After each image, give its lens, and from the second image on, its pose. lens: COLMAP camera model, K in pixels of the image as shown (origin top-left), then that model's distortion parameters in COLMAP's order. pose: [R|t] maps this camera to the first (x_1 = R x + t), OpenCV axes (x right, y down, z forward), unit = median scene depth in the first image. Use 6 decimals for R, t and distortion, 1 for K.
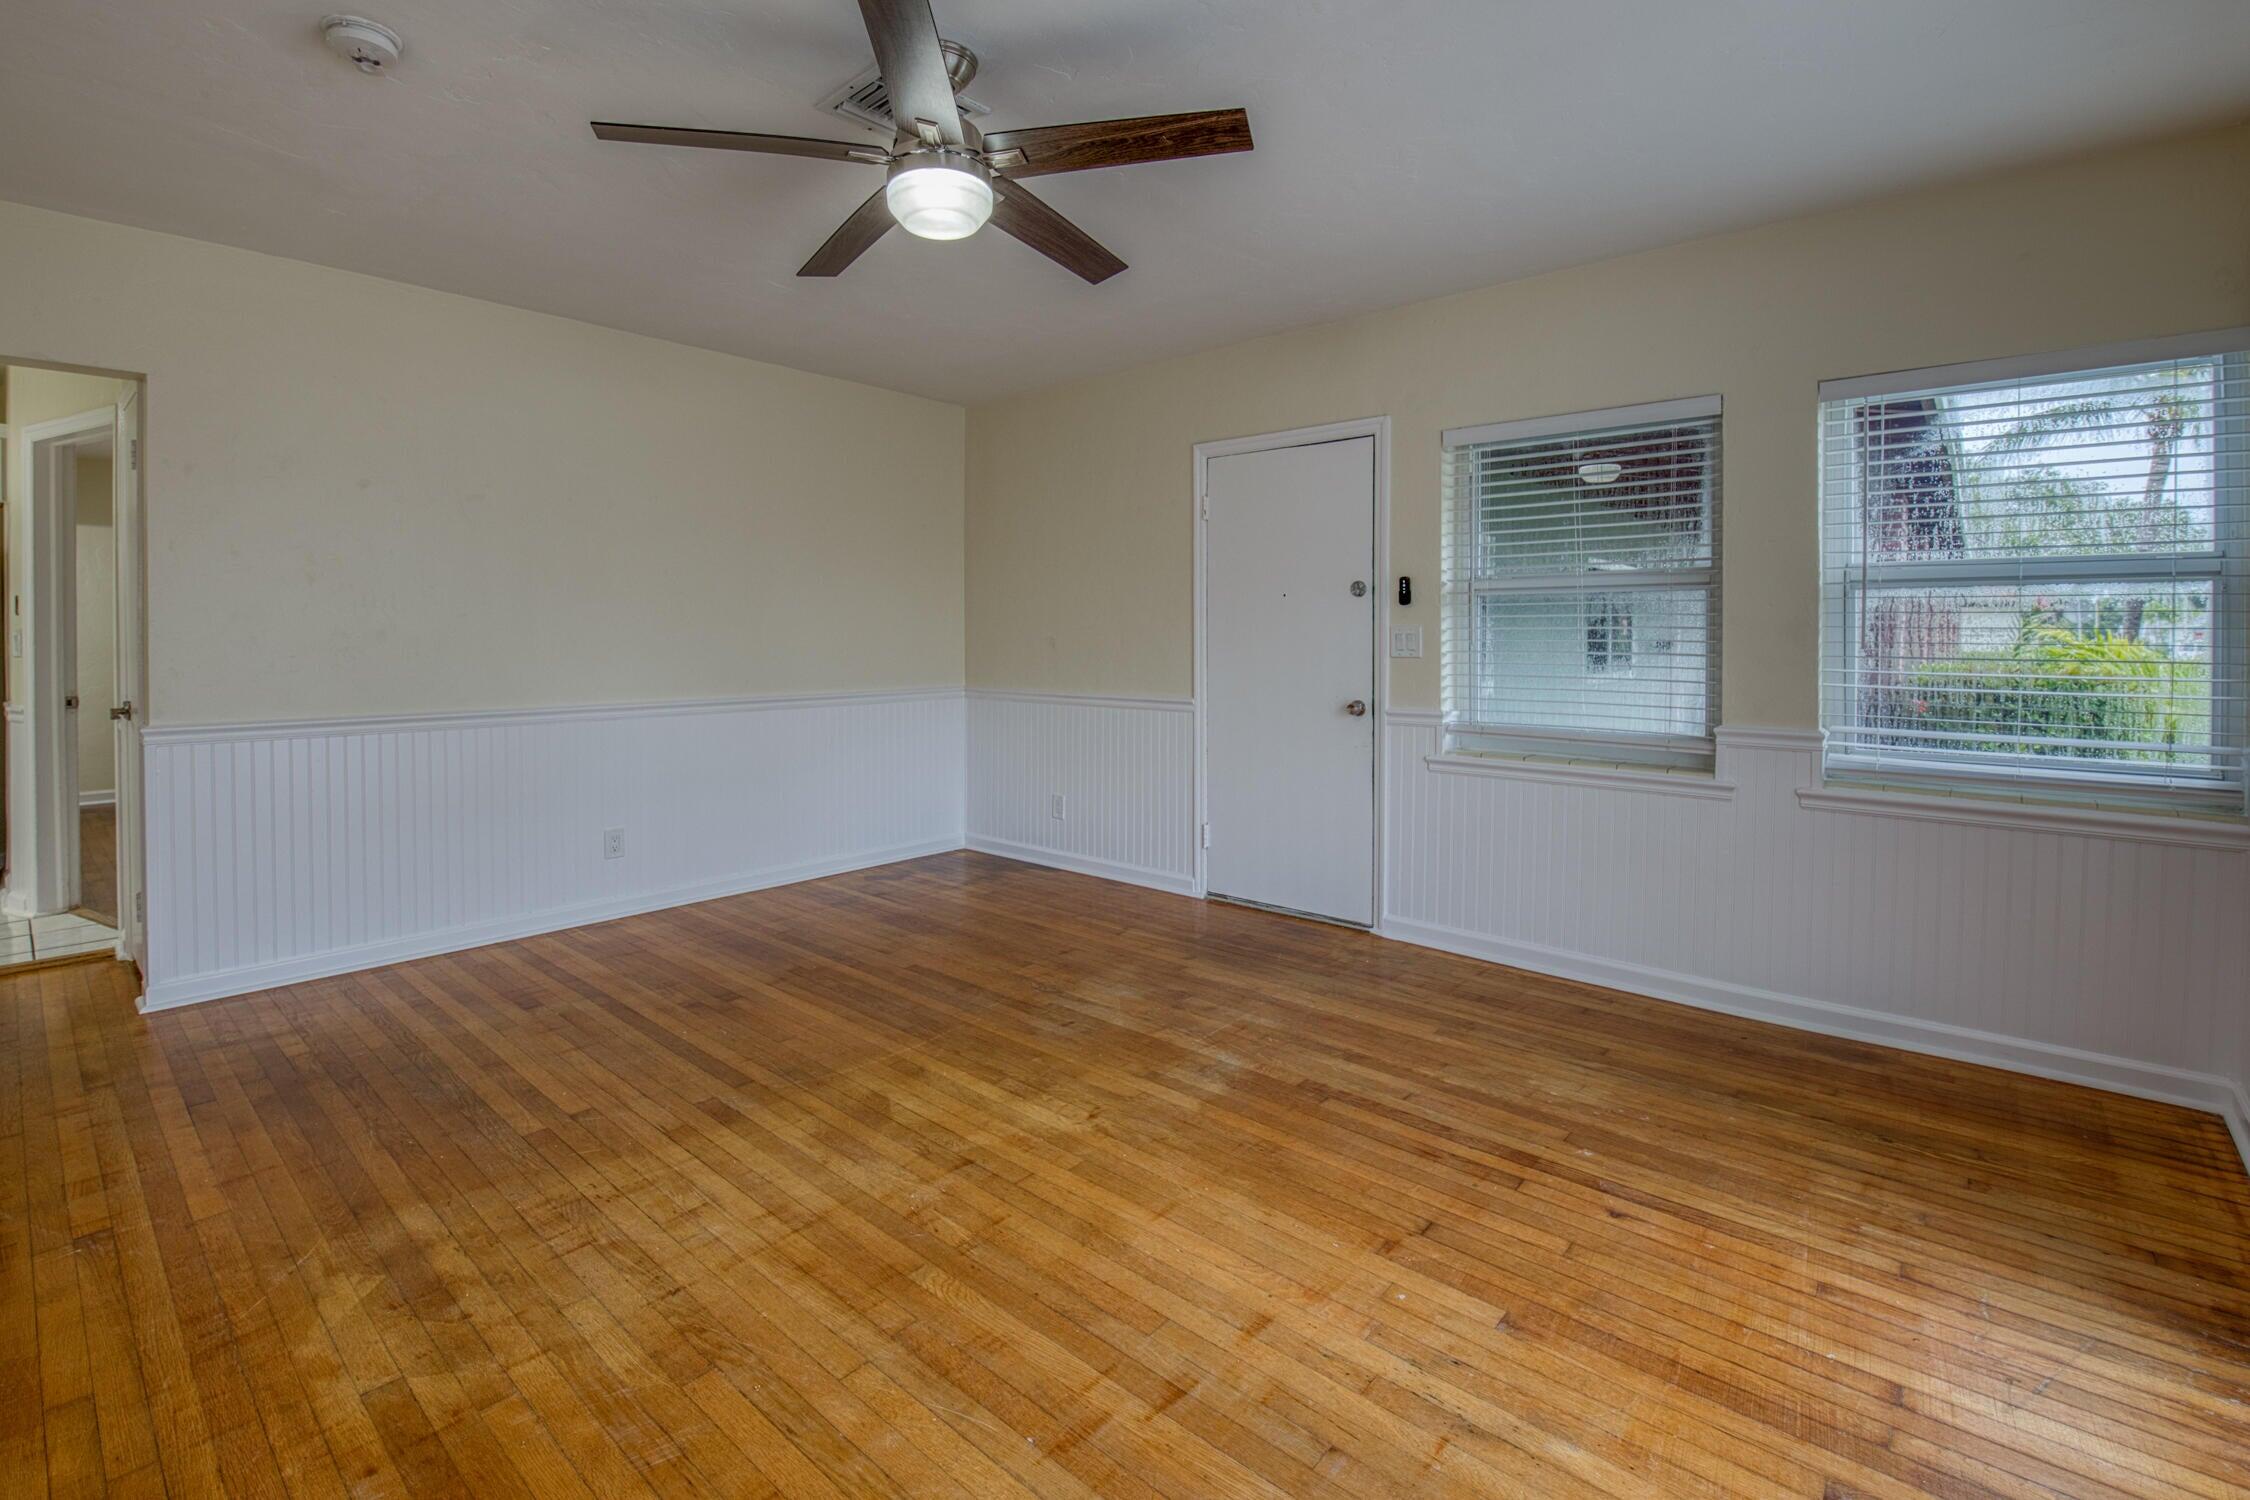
lens RADIAL K [[962.0, 0, 1130.4], [0, 962.0, 739.4], [0, 0, 1]] dist [-0.011328, -0.001839]
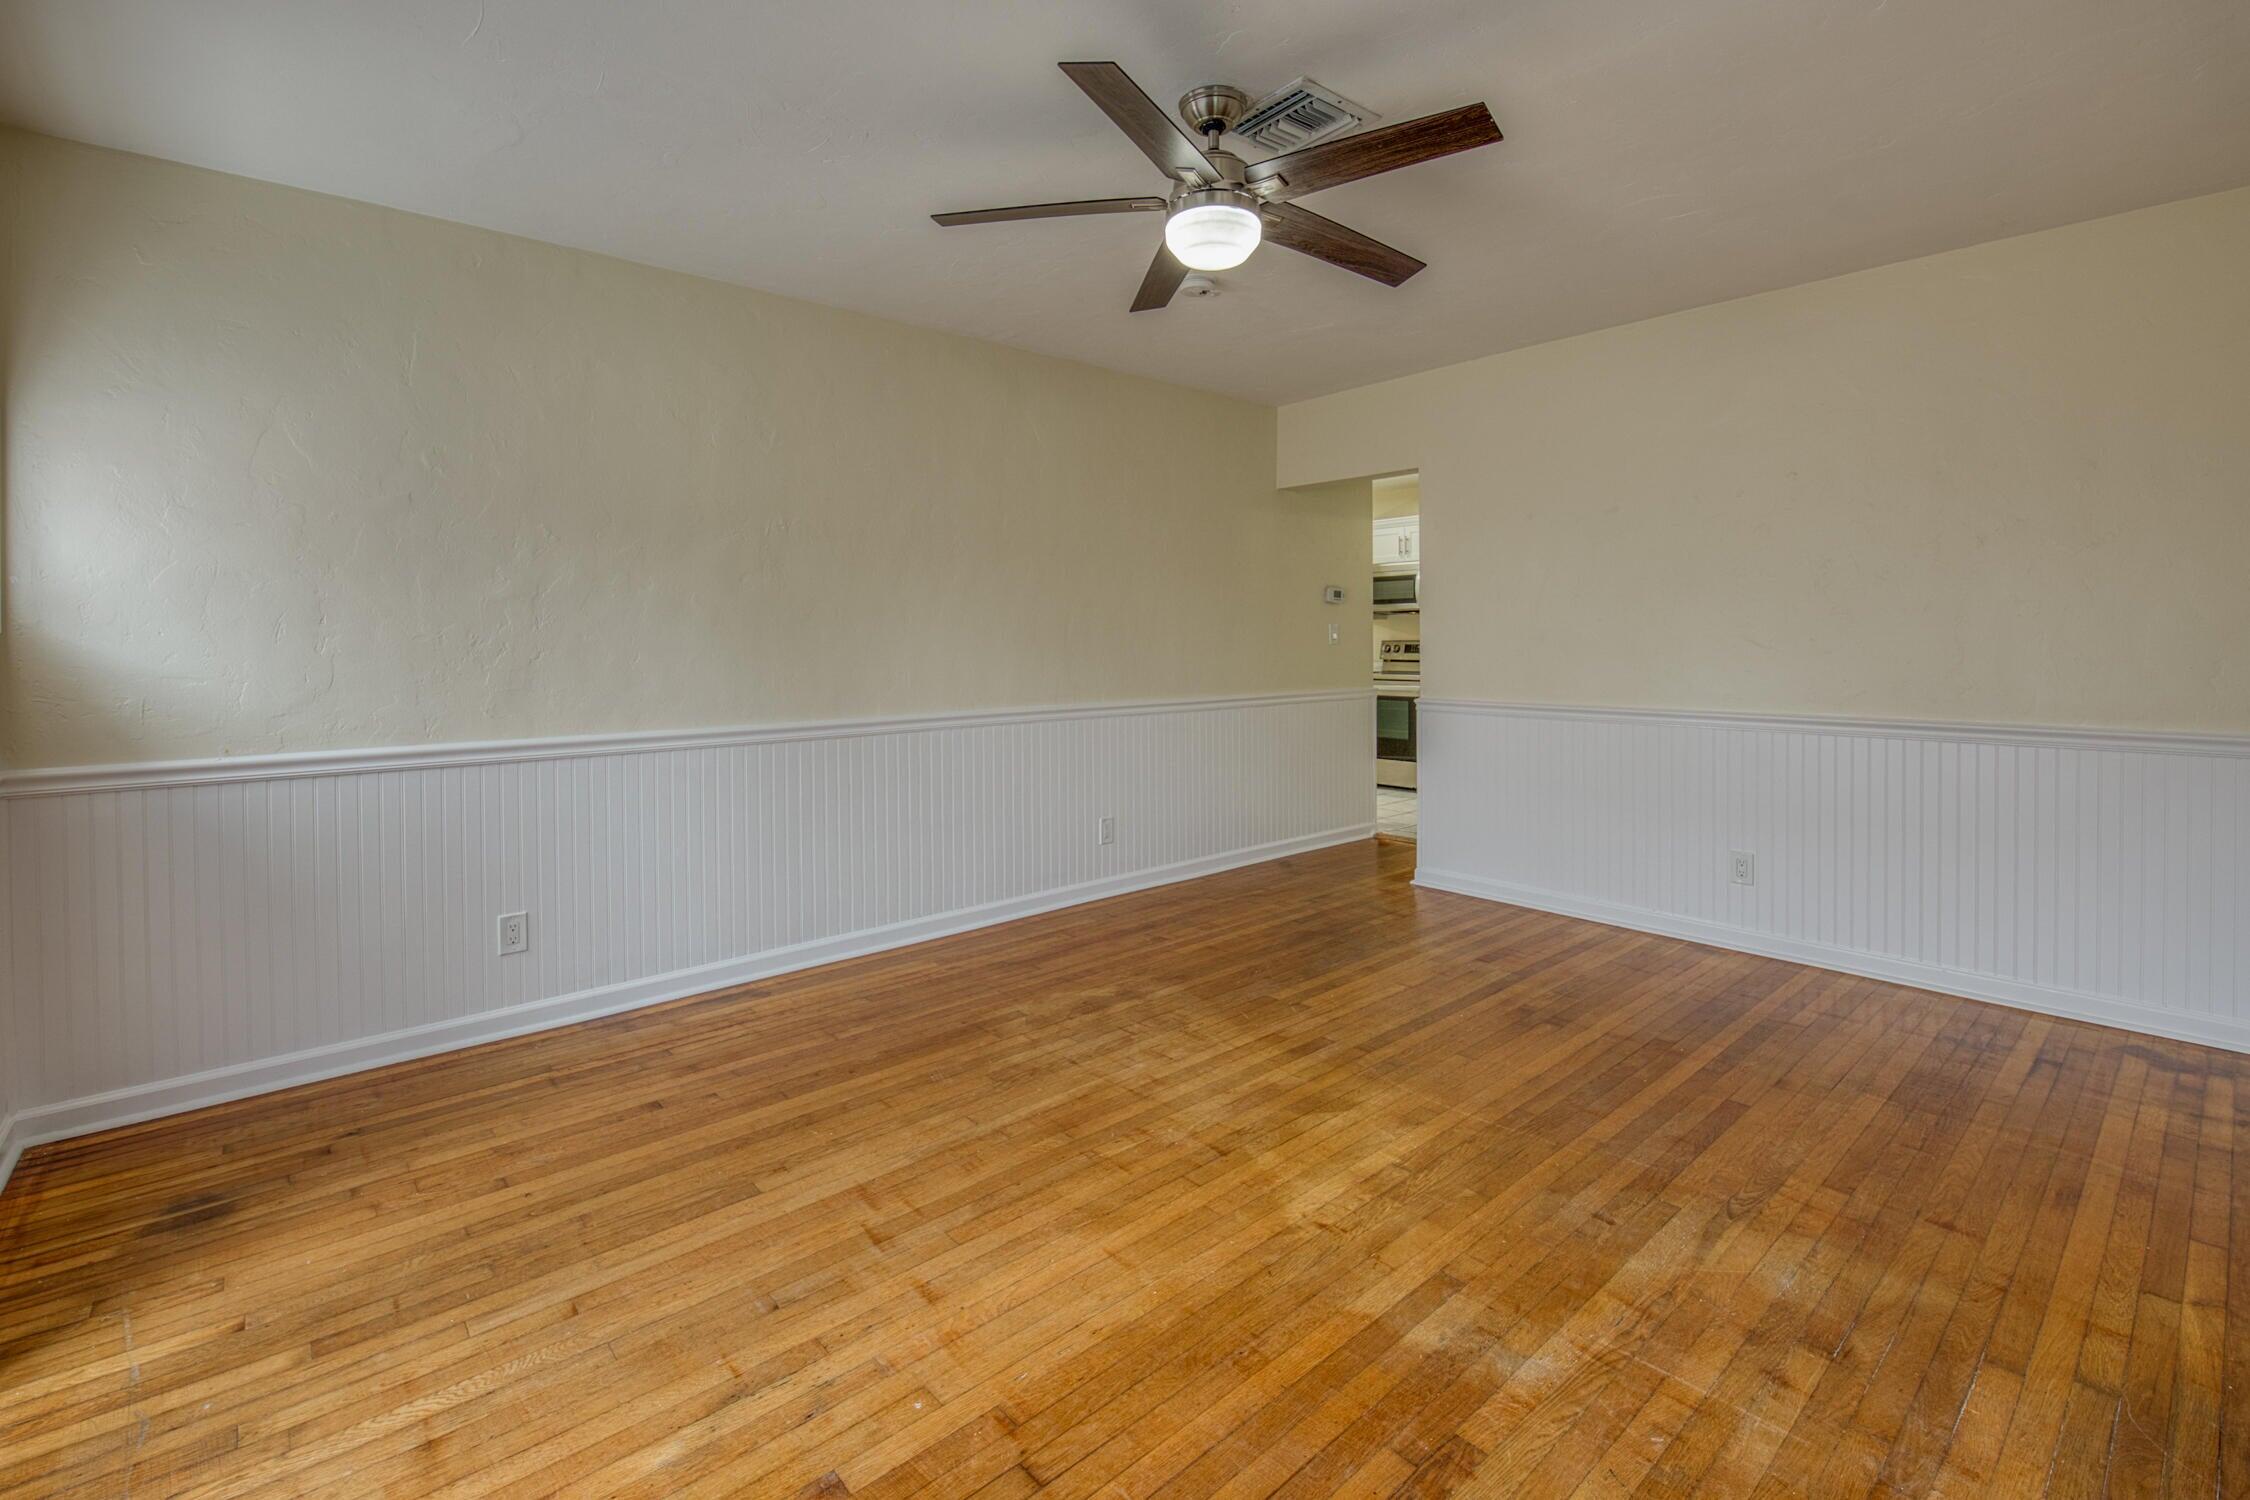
lens RADIAL K [[1022.7, 0, 1114.6], [0, 1022.7, 745.2], [0, 0, 1]] dist [-0.009700, -0.005799]
pose [[-0.138248, 0.101757, -0.985156, 0.857975], [-0.101057, 0.988067, 0.116239, -0.103643], [0.985228, 0.115626, -0.126315, 0.948871]]
